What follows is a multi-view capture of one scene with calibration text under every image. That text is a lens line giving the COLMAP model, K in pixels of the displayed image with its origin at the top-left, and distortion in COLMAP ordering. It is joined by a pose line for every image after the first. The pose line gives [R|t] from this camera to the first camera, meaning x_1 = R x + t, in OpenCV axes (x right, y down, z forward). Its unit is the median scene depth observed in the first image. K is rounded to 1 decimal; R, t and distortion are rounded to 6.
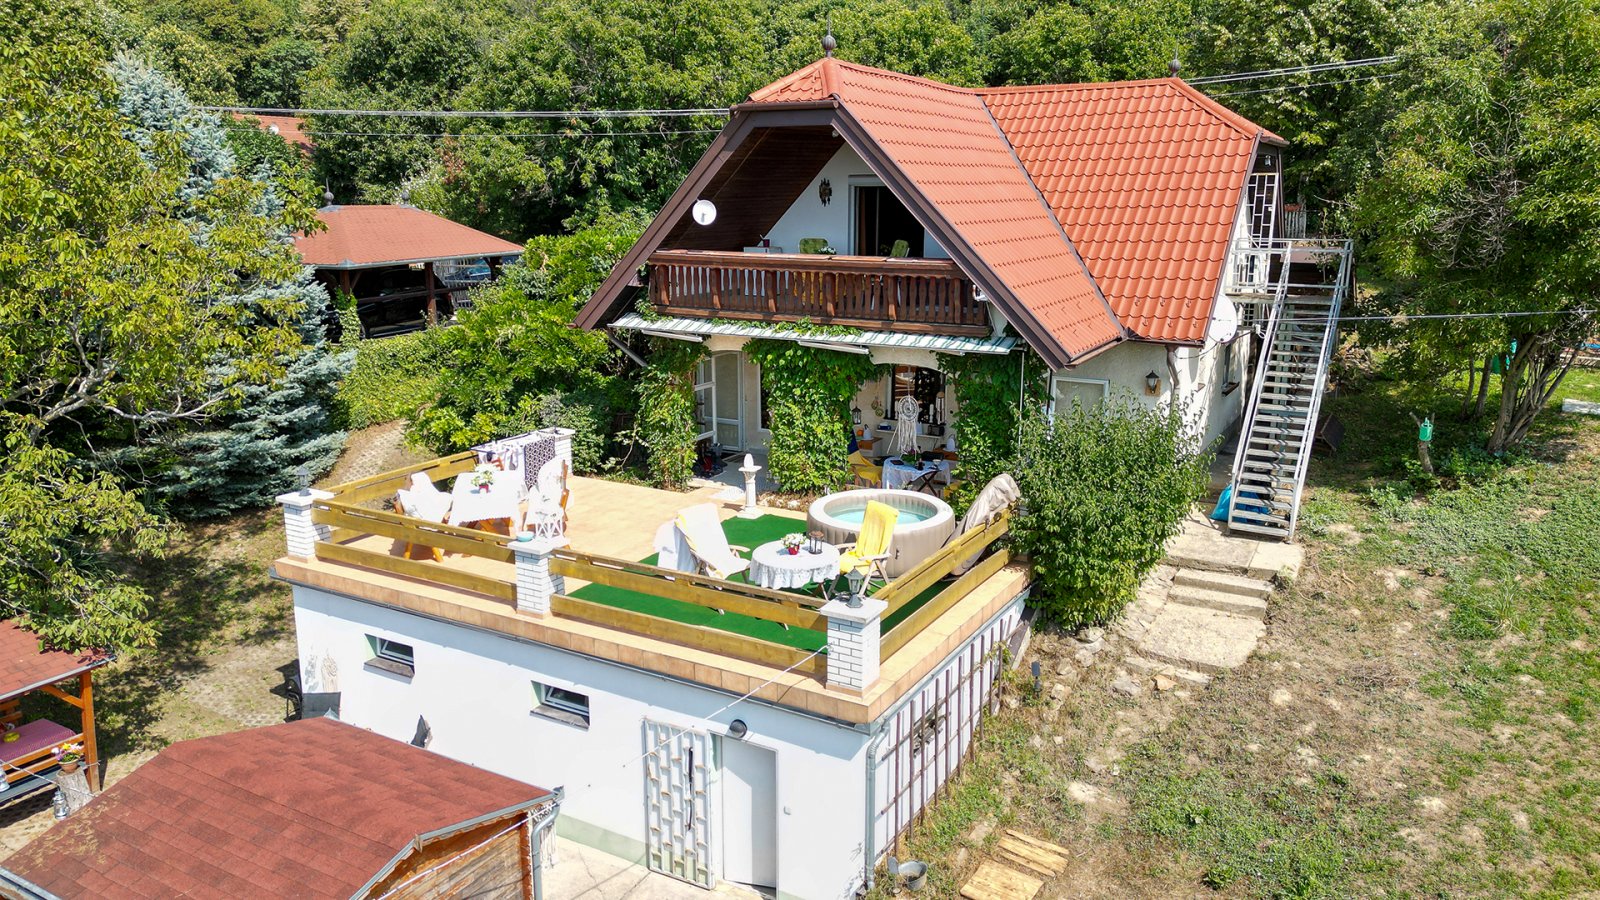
lens RADIAL K [[1101.3, 0, 800.0], [0, 1101.3, 450.0], [0, 0, 1]] dist [0.049449, -0.035484]
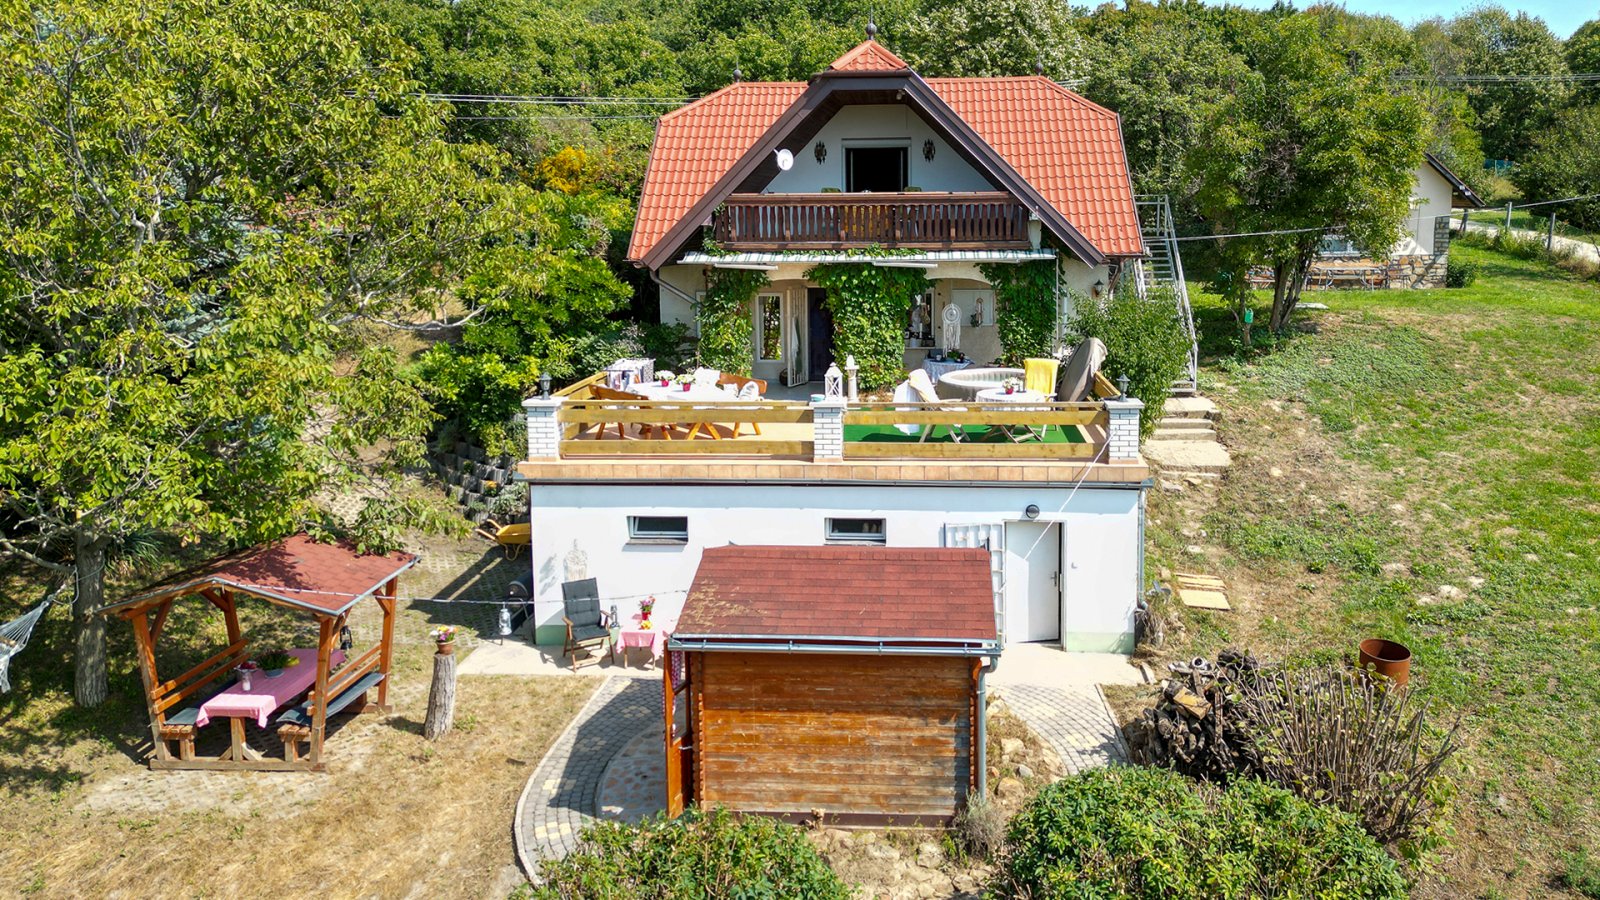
lens RADIAL K [[1112.4, 0, 858.5], [0, 1112.4, 384.1], [0, 0, 1]] dist [0.106099, -0.129176]
pose [[0.897572, -0.071090, 0.435100, -0.591412], [0.107957, 0.992308, -0.060575, 0.114244], [-0.427447, 0.101343, 0.898342, -0.100336]]
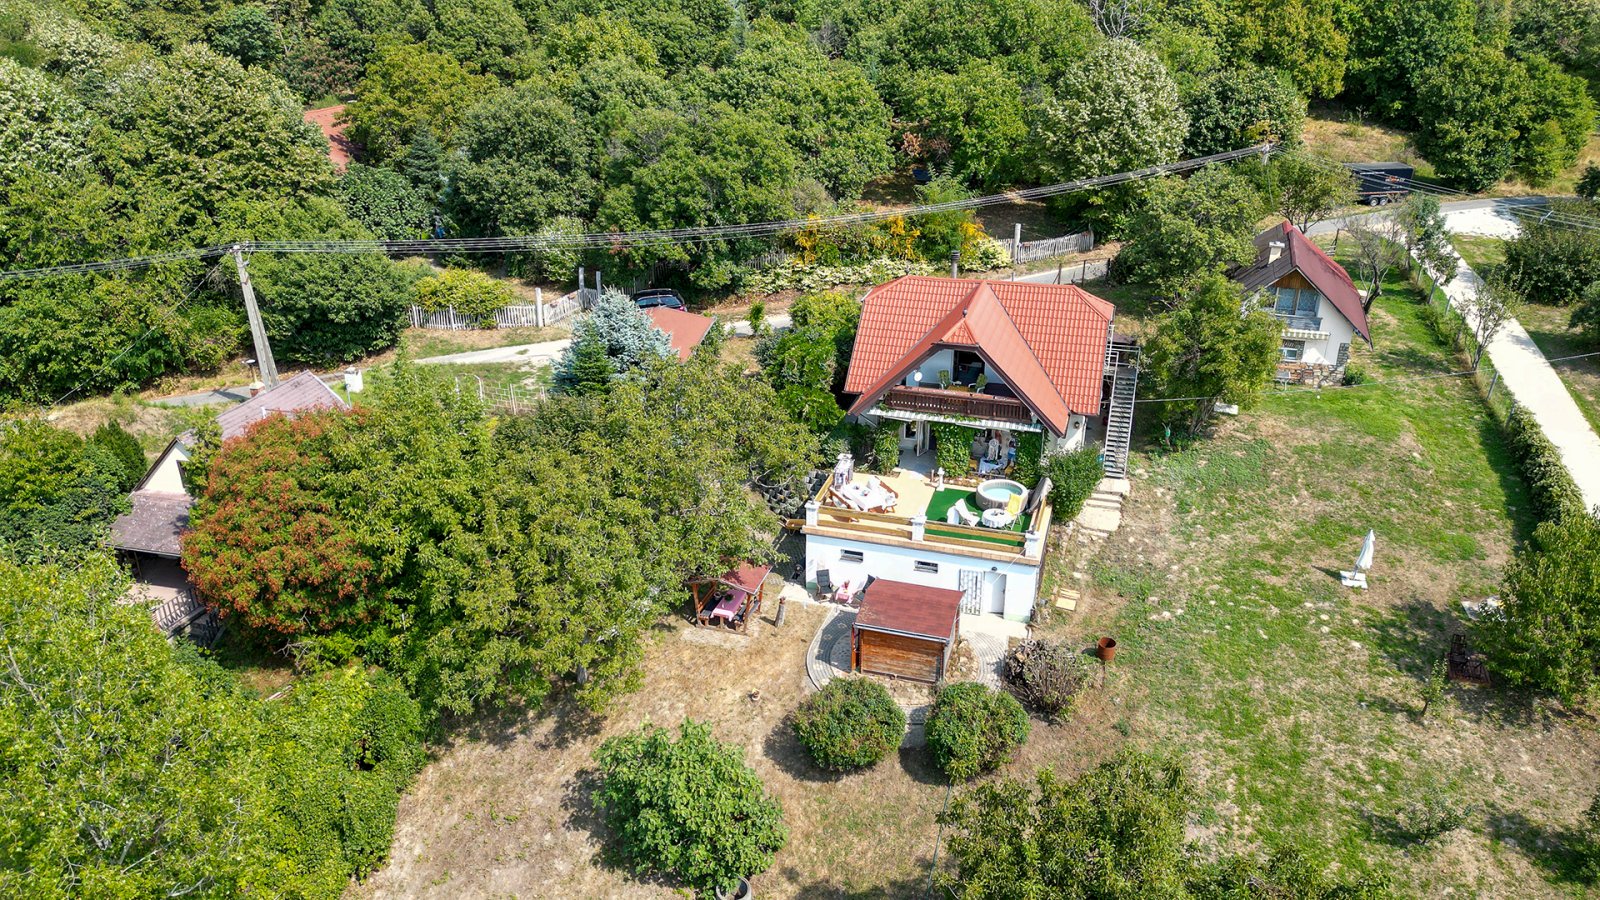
lens RADIAL K [[1031.4, 0, 800.0], [0, 1031.4, 450.0], [0, 0, 1]] dist [0.049459, -0.003454]
pose [[0.976449, -0.089278, 0.196410, -0.904049], [0.053144, 0.981844, 0.182095, -0.532710], [-0.209101, -0.167368, 0.963465, -1.395630]]
